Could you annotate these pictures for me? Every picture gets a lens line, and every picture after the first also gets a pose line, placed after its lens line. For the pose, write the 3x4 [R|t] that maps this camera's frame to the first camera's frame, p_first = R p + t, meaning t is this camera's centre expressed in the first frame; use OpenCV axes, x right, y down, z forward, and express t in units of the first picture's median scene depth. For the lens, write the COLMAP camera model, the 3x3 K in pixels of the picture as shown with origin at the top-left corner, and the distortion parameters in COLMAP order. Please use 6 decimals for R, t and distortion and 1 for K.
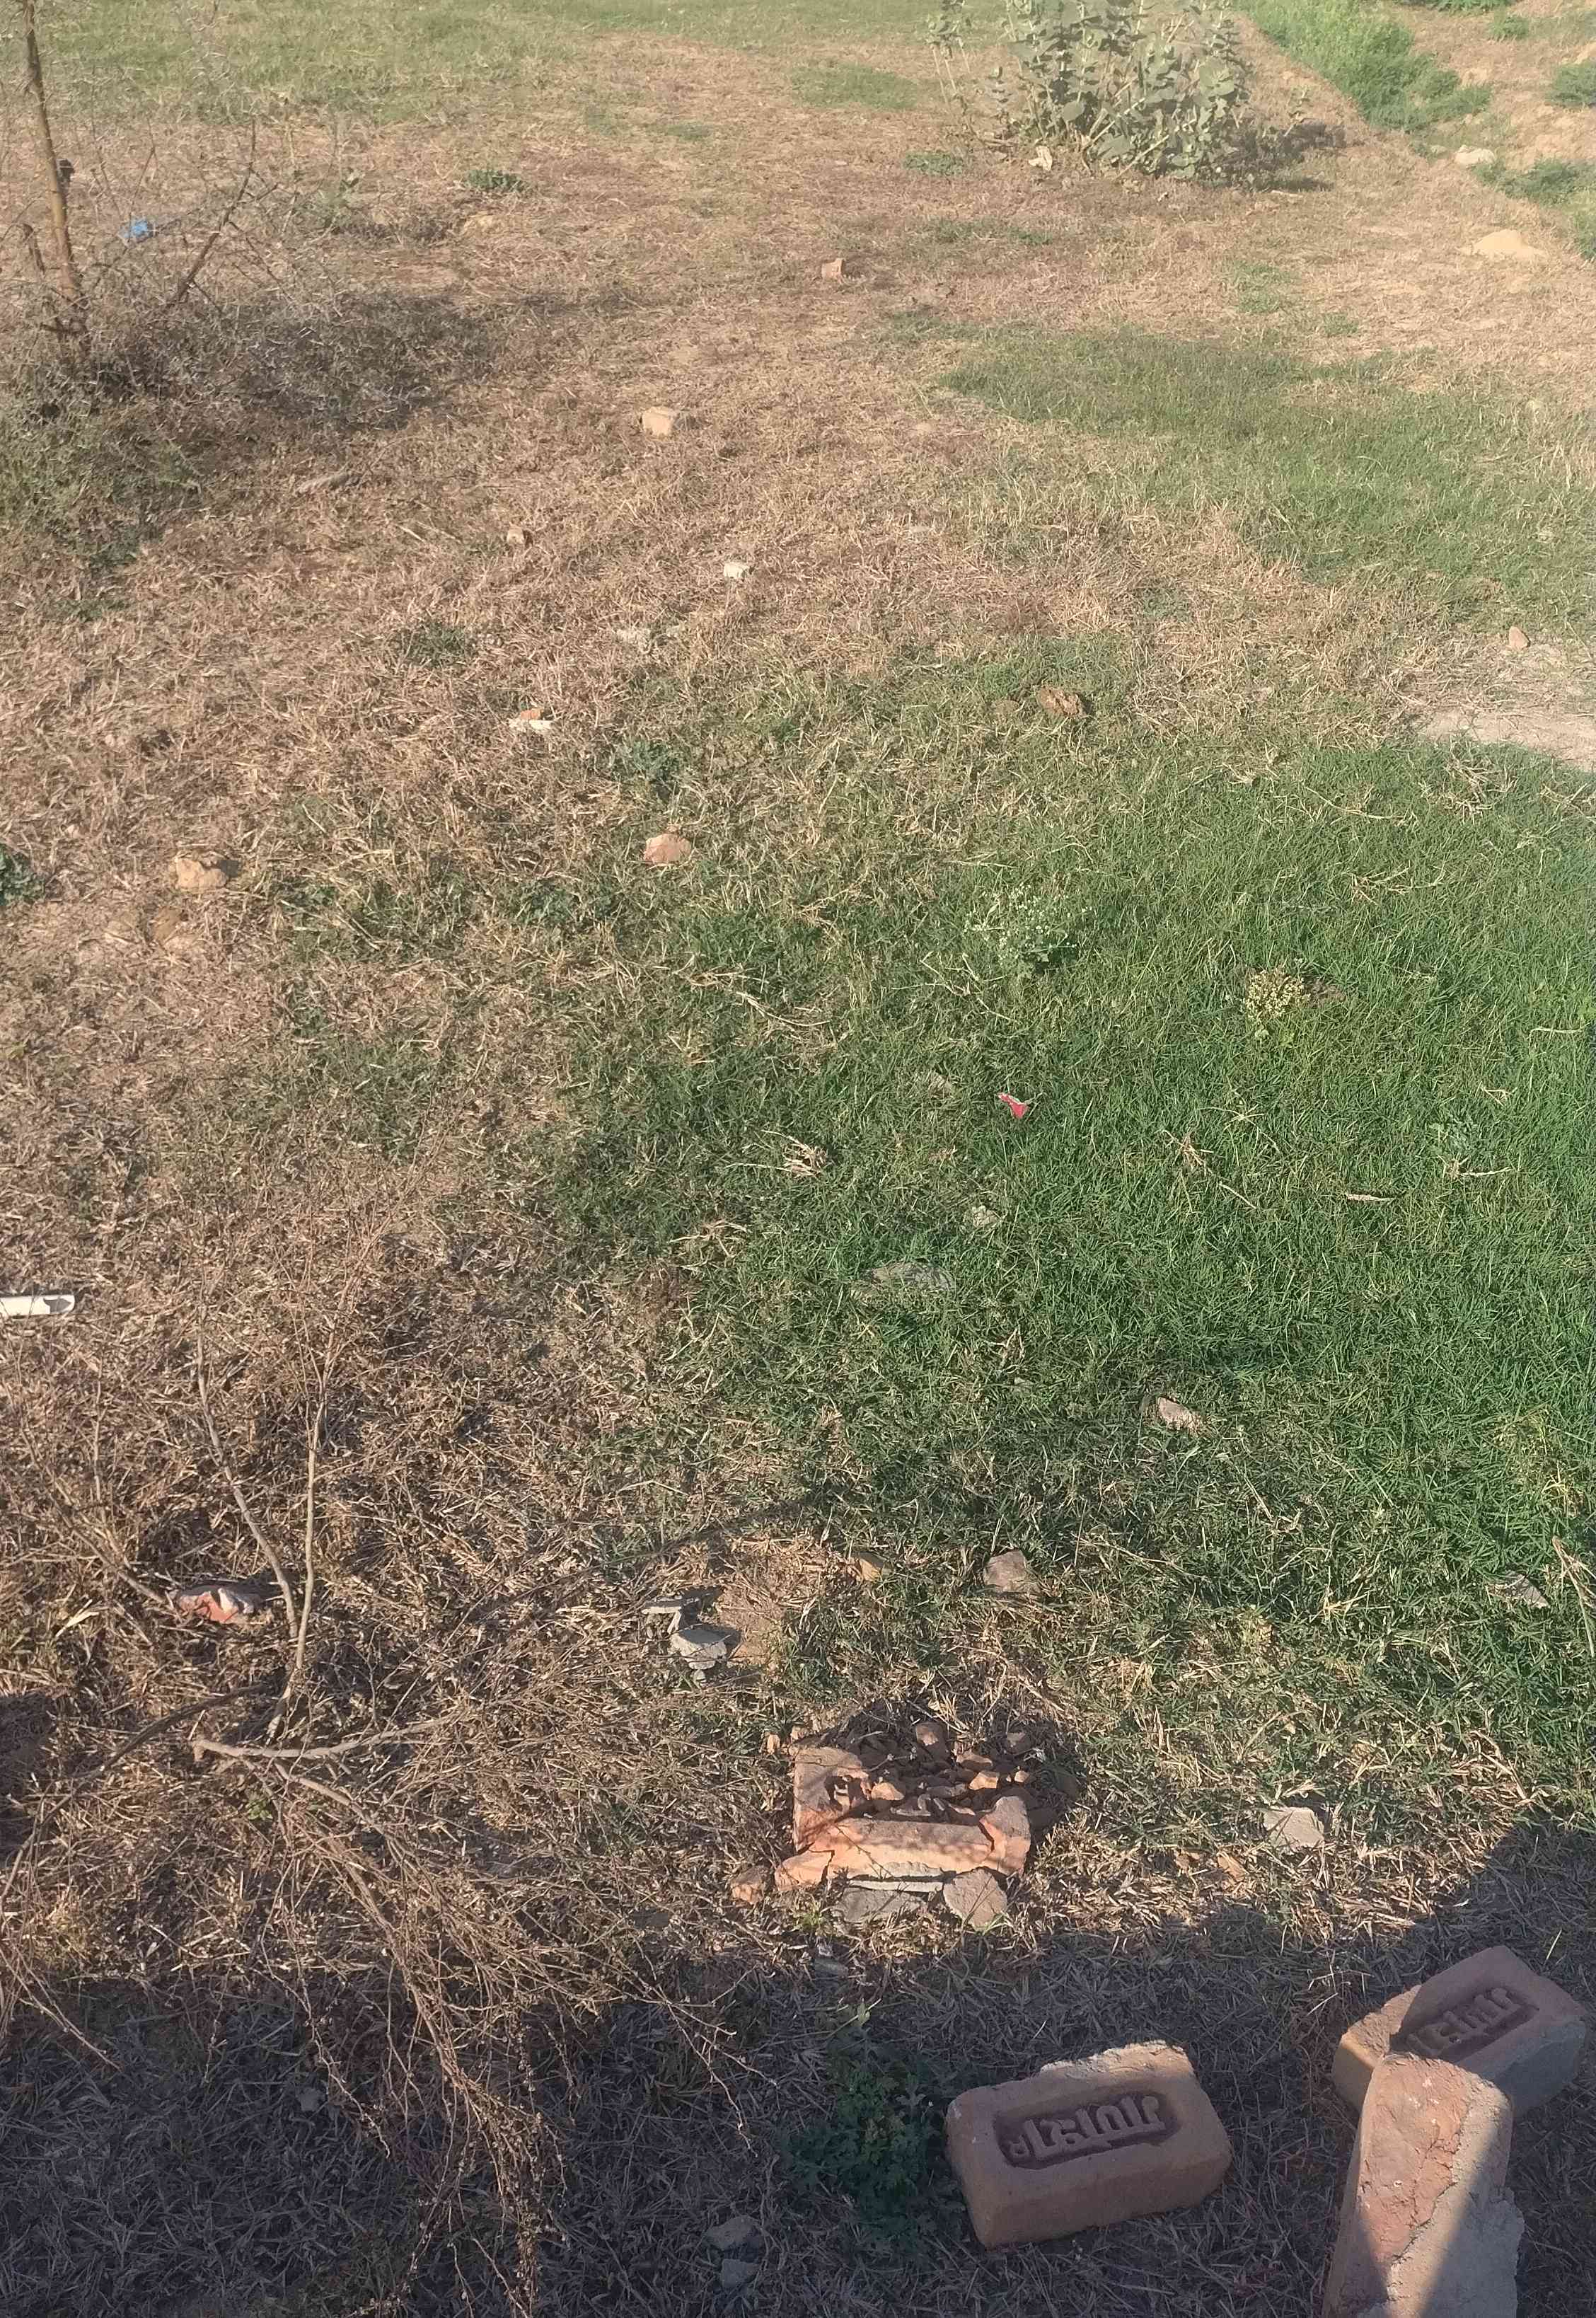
lens RADIAL K [[1702.9, 0, 798.0], [0, 1702.9, 1159.0], [0, 0, 1]] dist [0.070508, -0.082756]
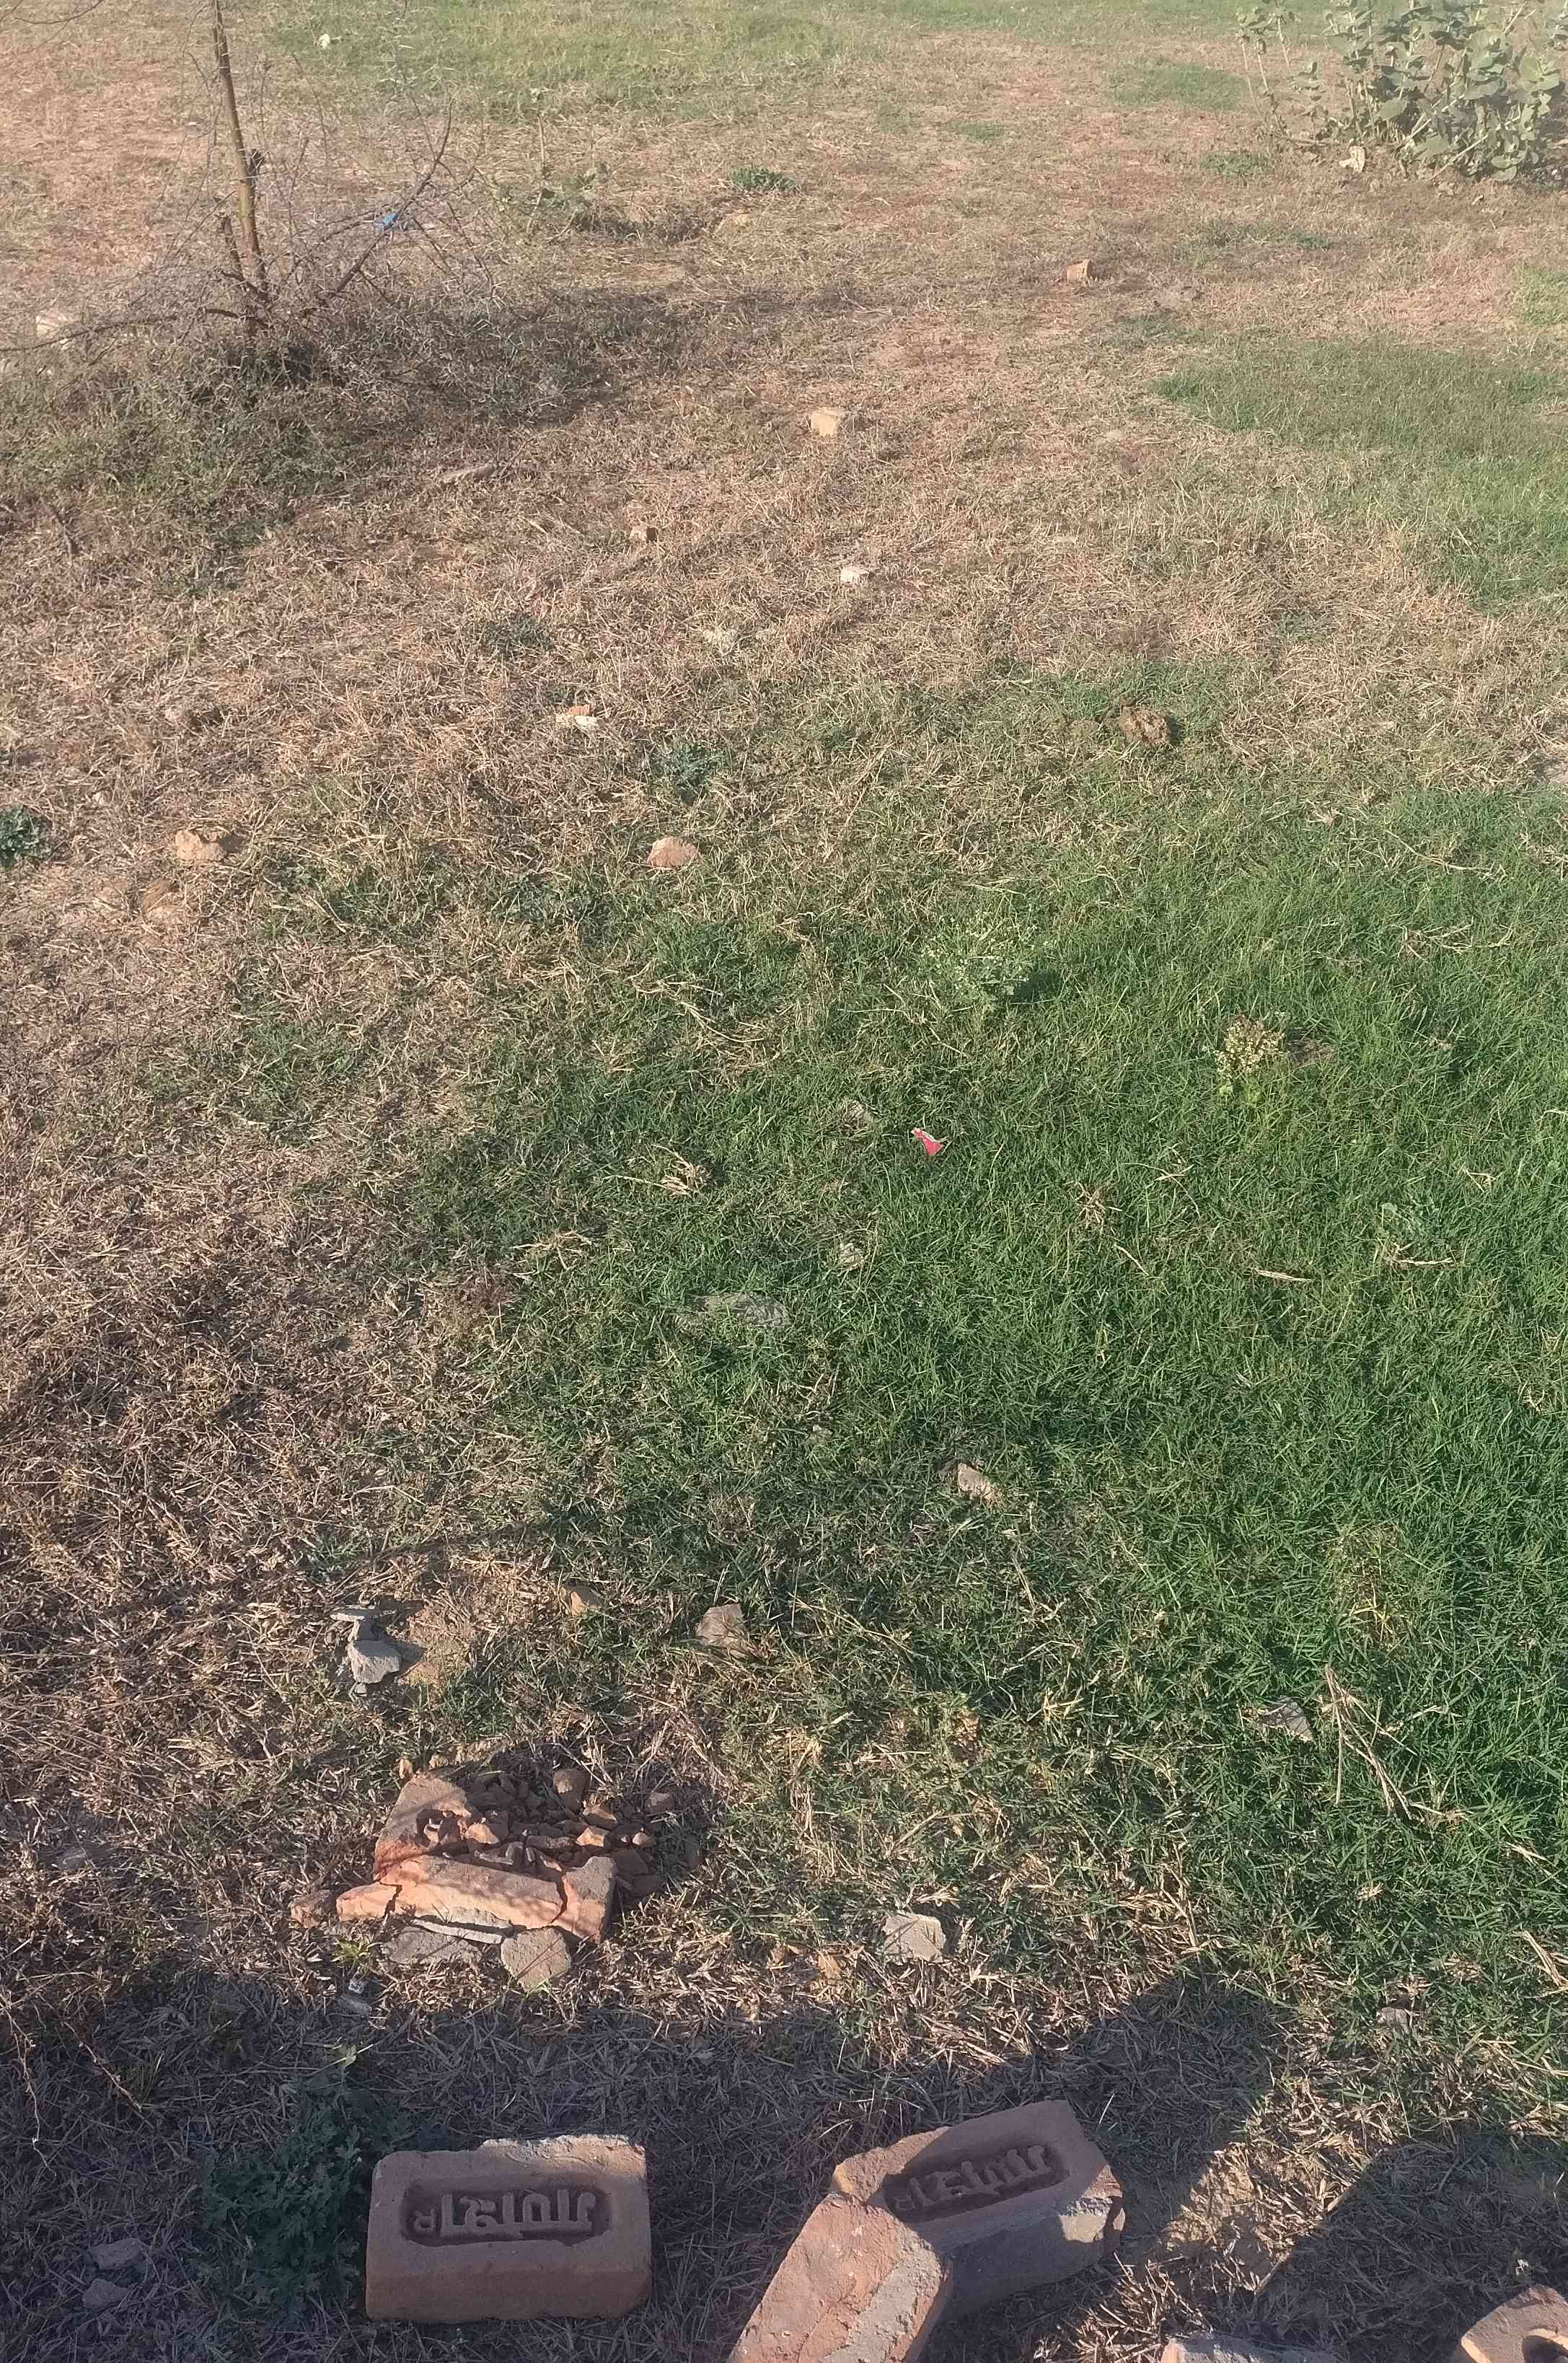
lens RADIAL K [[1745.0, 0, 784.0], [0, 1745.0, 1181.5], [0, 0, 1]] dist [0.070082, -0.078857]
pose [[0.983690, 0.091466, -0.154880, 0.180984], [-0.091865, 0.995761, 0.004594, -0.006250], [0.154643, 0.009709, 0.987923, 0.030706]]
